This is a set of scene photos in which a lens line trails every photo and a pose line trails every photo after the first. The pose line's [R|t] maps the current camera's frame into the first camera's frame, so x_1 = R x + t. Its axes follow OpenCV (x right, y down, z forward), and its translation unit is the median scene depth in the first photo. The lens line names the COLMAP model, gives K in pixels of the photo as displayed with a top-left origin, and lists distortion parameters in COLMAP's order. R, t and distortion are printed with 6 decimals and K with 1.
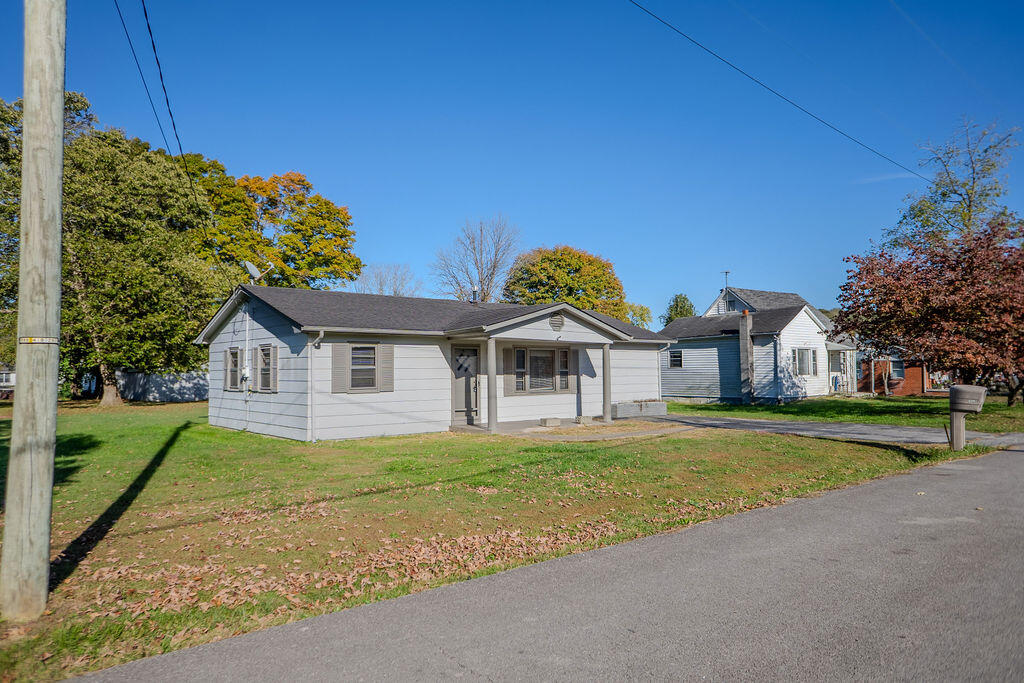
lens RADIAL K [[704.7, 0, 512.0], [0, 704.7, 341.5], [0, 0, 1]] dist [-0.073402, 0.065874]
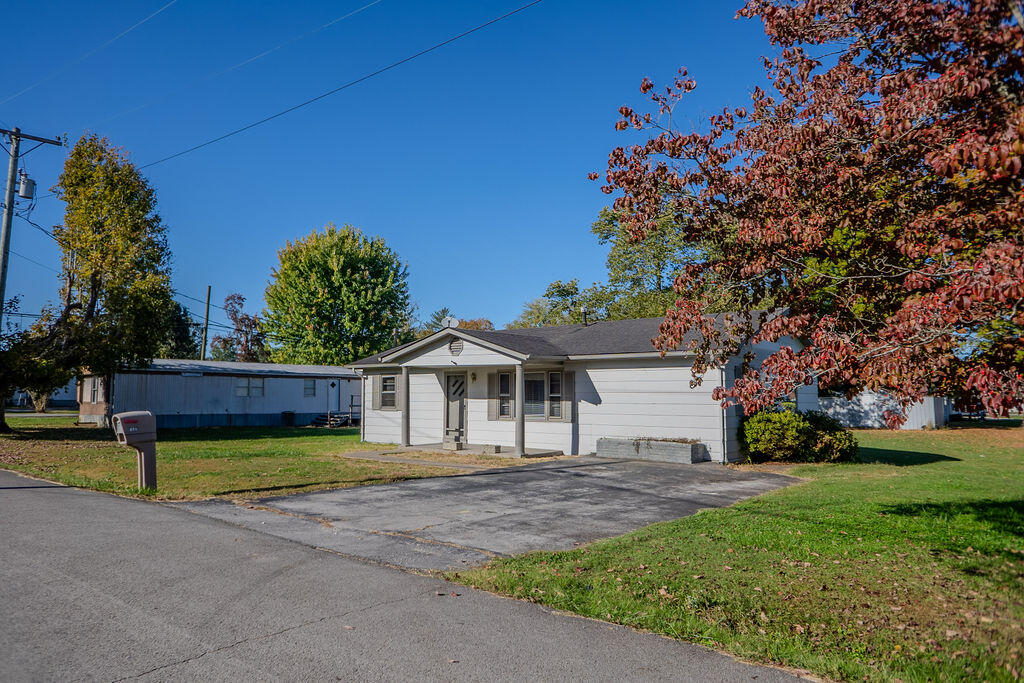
lens RADIAL K [[704.7, 0, 512.0], [0, 704.7, 341.5], [0, 0, 1]] dist [-0.073402, 0.065874]
pose [[0.130275, -0.073136, -0.988777, 0.939222], [0.035650, 0.996976, -0.069046, 0.032724], [0.990837, -0.026255, 0.132489, 0.832643]]
